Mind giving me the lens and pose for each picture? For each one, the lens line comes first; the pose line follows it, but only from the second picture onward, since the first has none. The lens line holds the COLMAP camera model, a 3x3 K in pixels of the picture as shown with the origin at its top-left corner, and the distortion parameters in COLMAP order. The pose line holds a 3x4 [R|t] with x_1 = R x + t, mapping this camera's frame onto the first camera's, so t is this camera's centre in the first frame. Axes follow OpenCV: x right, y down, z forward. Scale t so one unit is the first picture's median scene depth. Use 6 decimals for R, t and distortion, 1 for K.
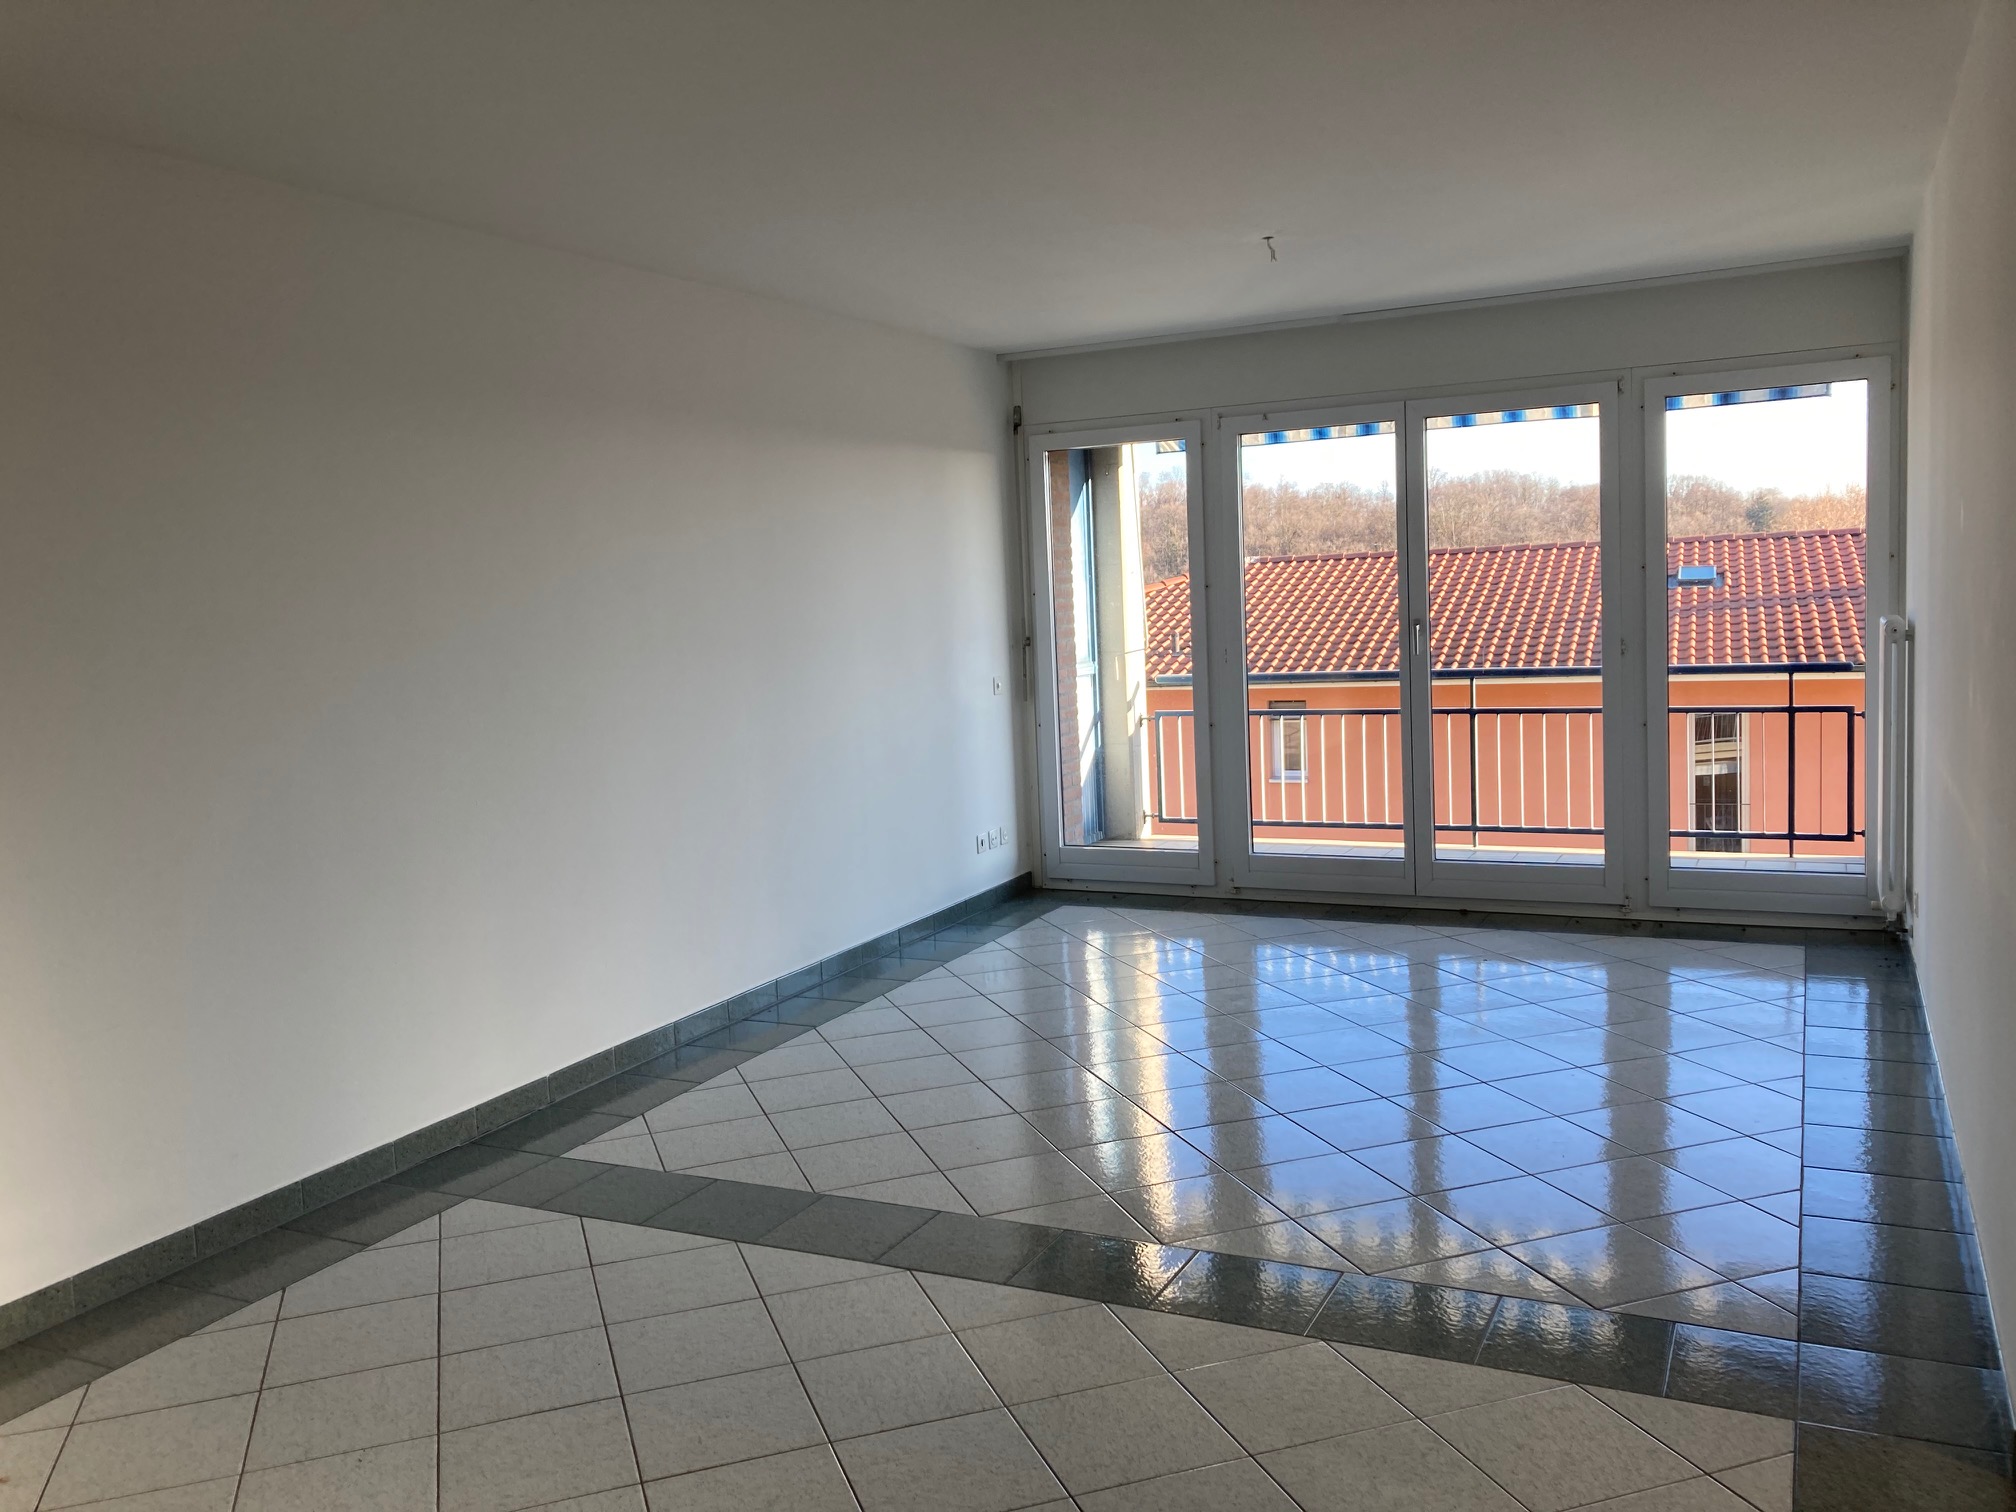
lens RADIAL K [[1666.9, 0, 1006.9], [0, 1666.9, 734.9], [0, 0, 1]] dist [0.101932, -0.123282]
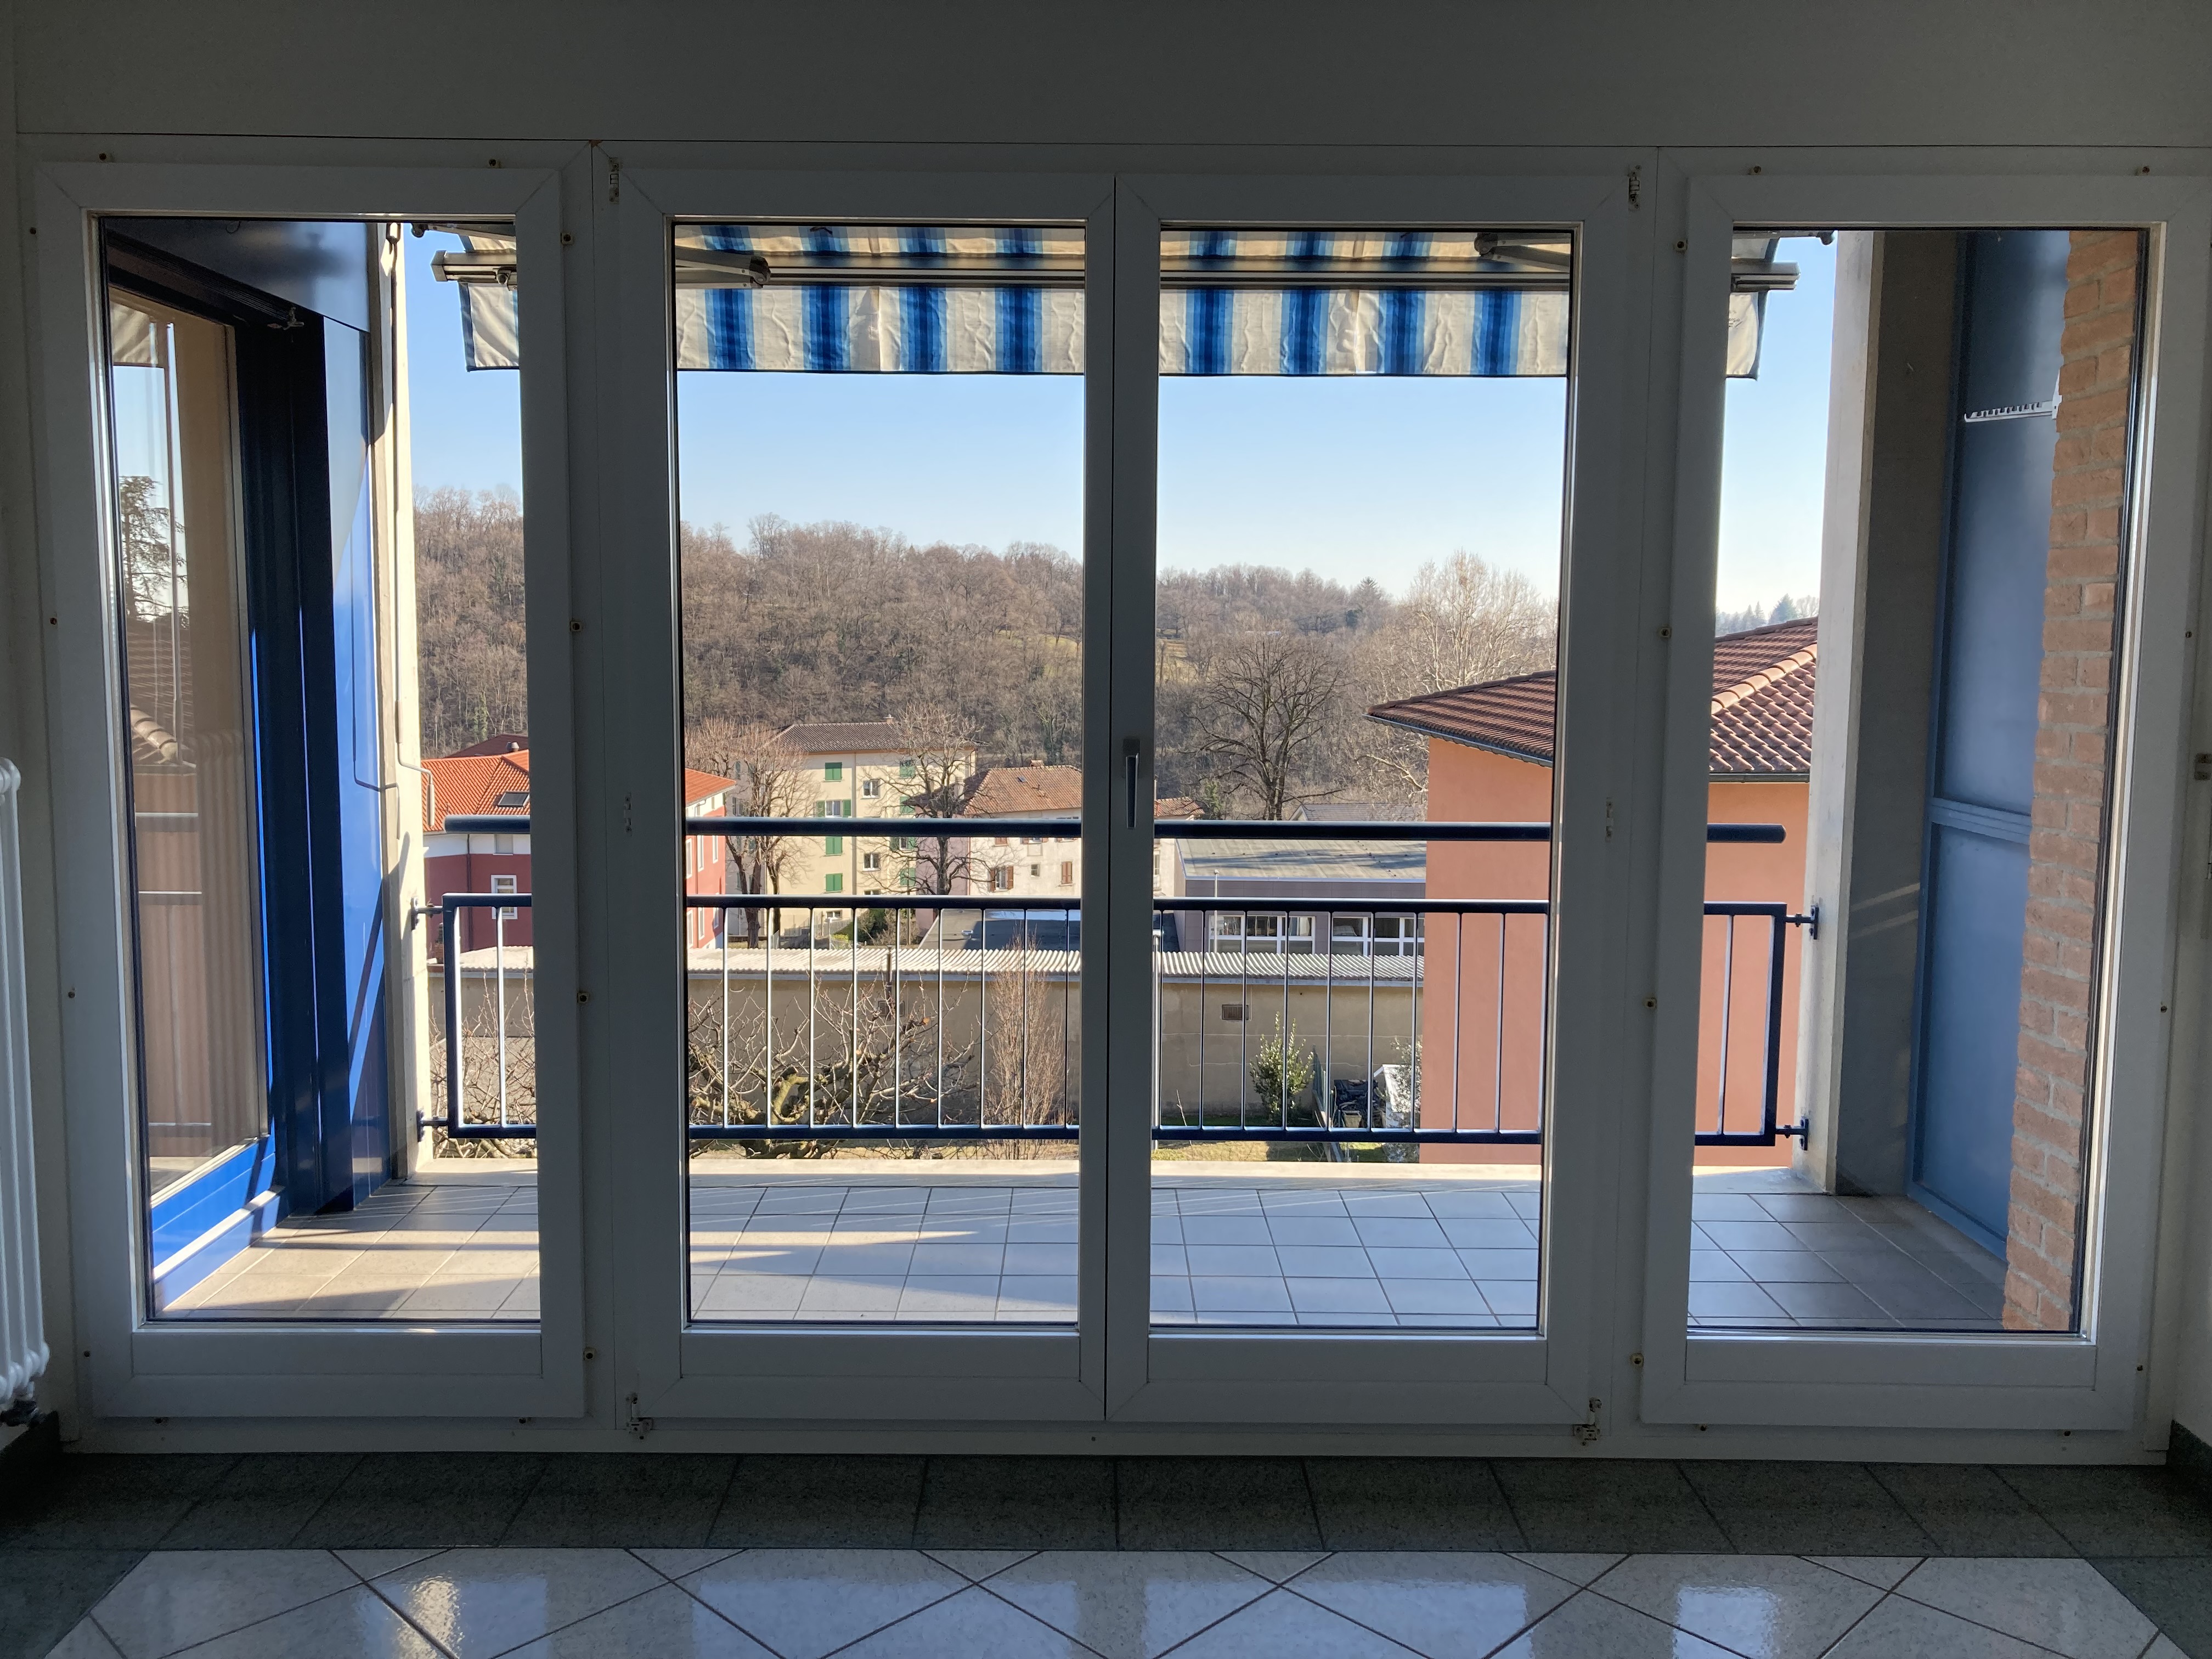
lens RADIAL K [[1829.0, 0, 1104.8], [0, 1829.0, 806.4], [0, 0, 1]] dist [0.101932, -0.123282]
pose [[0.902943, 0.003368, 0.429746, 0.038430], [-0.006830, 0.999955, 0.006513, -0.048996], [-0.429705, -0.008816, 0.902926, 0.525729]]
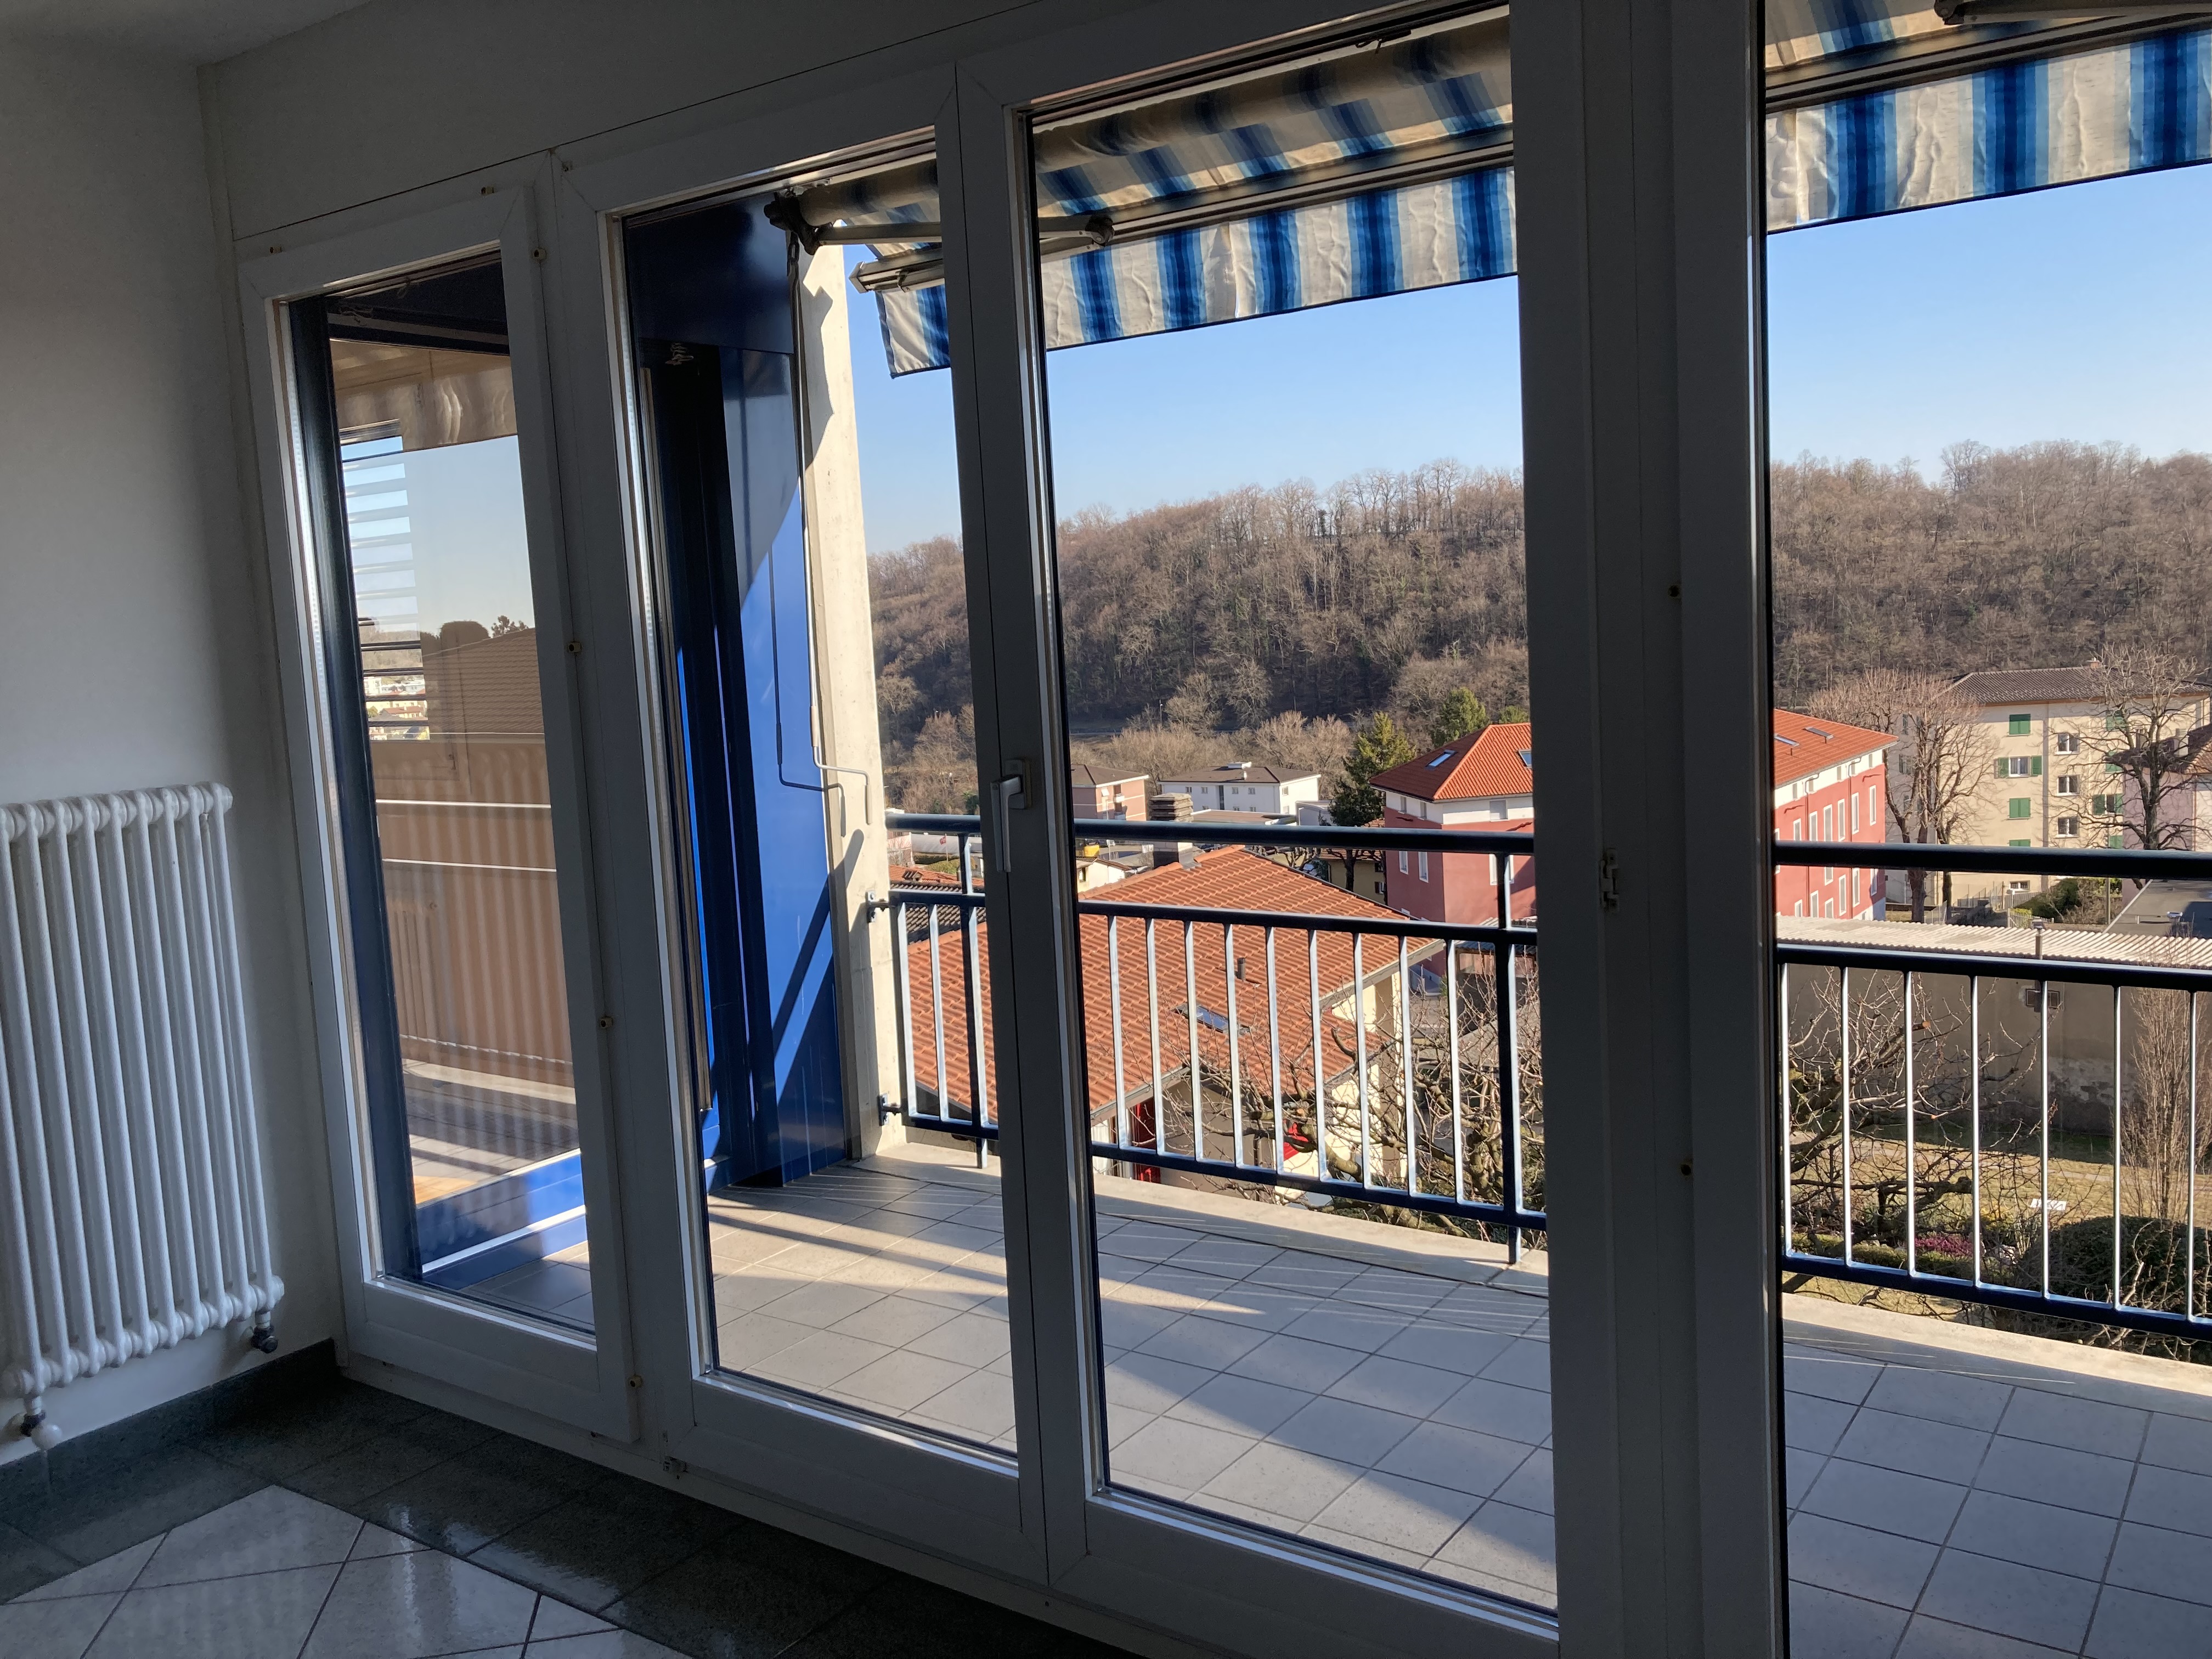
lens RADIAL K [[1833.3, 0, 1094.7], [0, 1833.3, 807.6], [0, 0, 1]] dist [0.041944, 0.005787]
pose [[0.984571, 0.006587, -0.174860, 0.277066], [-0.000795, 0.999449, 0.033176, -0.063154], [0.174982, -0.032526, 0.984034, 0.568076]]
